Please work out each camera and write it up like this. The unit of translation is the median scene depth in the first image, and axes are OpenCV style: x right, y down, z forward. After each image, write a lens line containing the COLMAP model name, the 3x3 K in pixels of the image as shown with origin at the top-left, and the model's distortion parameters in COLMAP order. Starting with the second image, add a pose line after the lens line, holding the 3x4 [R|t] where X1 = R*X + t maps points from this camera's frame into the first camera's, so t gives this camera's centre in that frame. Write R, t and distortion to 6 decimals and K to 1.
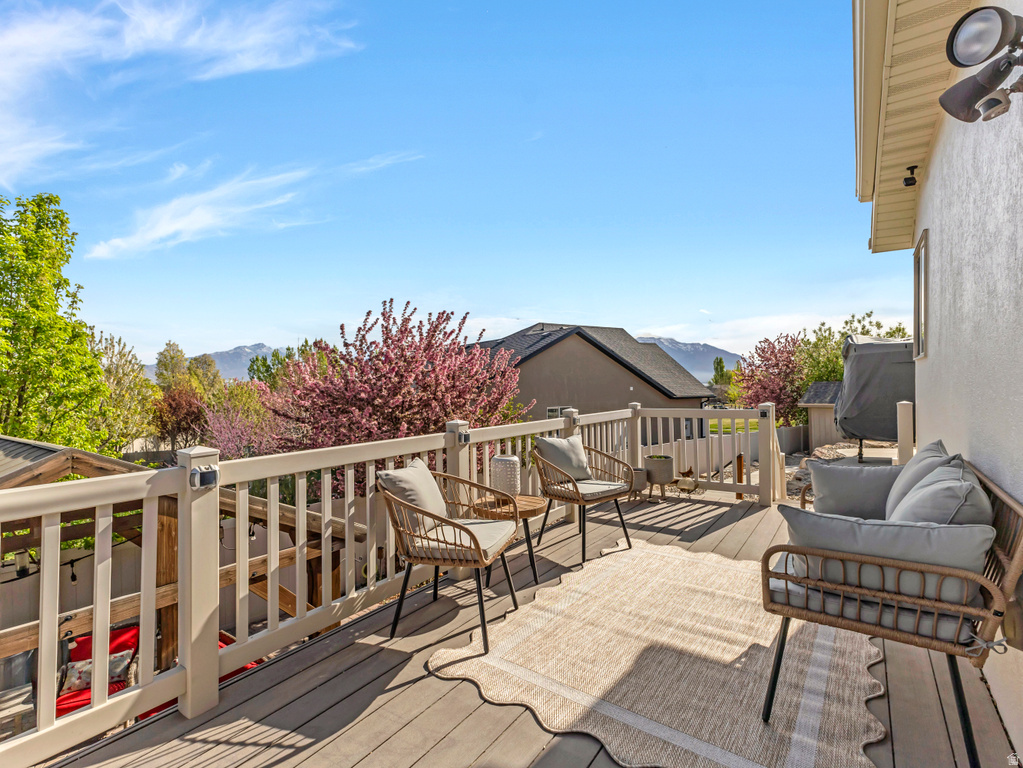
lens RADIAL K [[501.5, 0, 513.0], [0, 501.5, 378.6], [0, 0, 1]] dist [-0.002976, 0.002181]
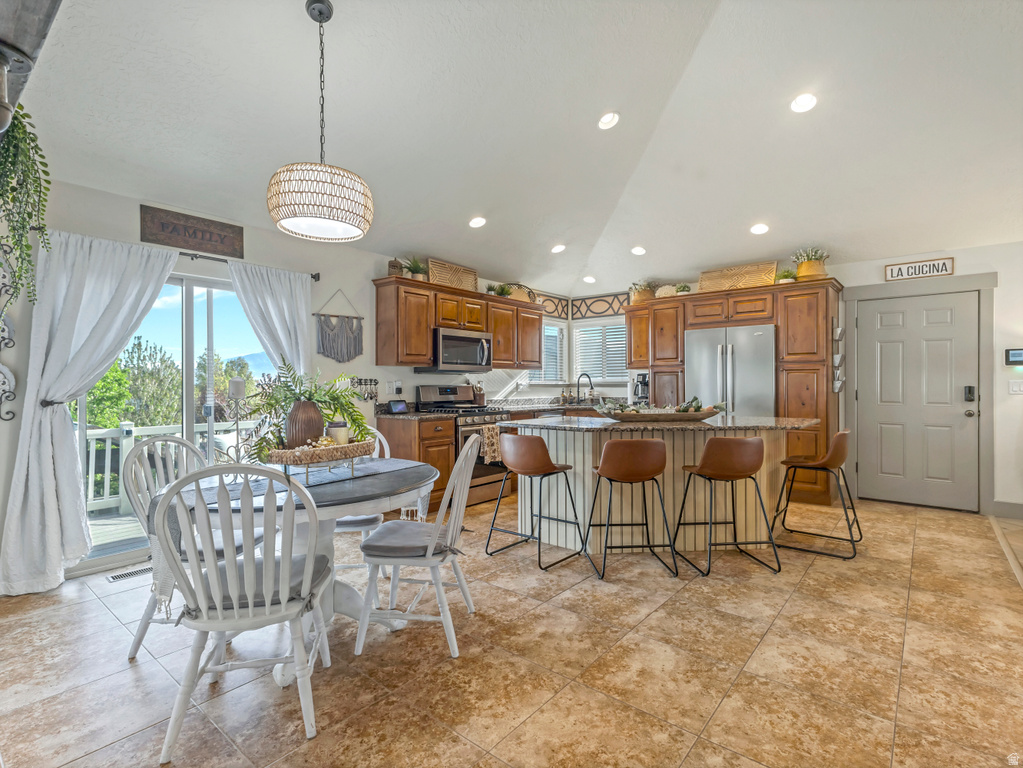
lens RADIAL K [[501.5, 0, 510.1], [0, 501.5, 375.5], [0, 0, 1]] dist [-0.002976, 0.002181]
pose [[0.997244, 0.009258, -0.073615, 0.132793], [-0.010032, 0.999898, -0.010148, -0.009128], [0.073514, 0.010859, 0.997235, -0.127666]]
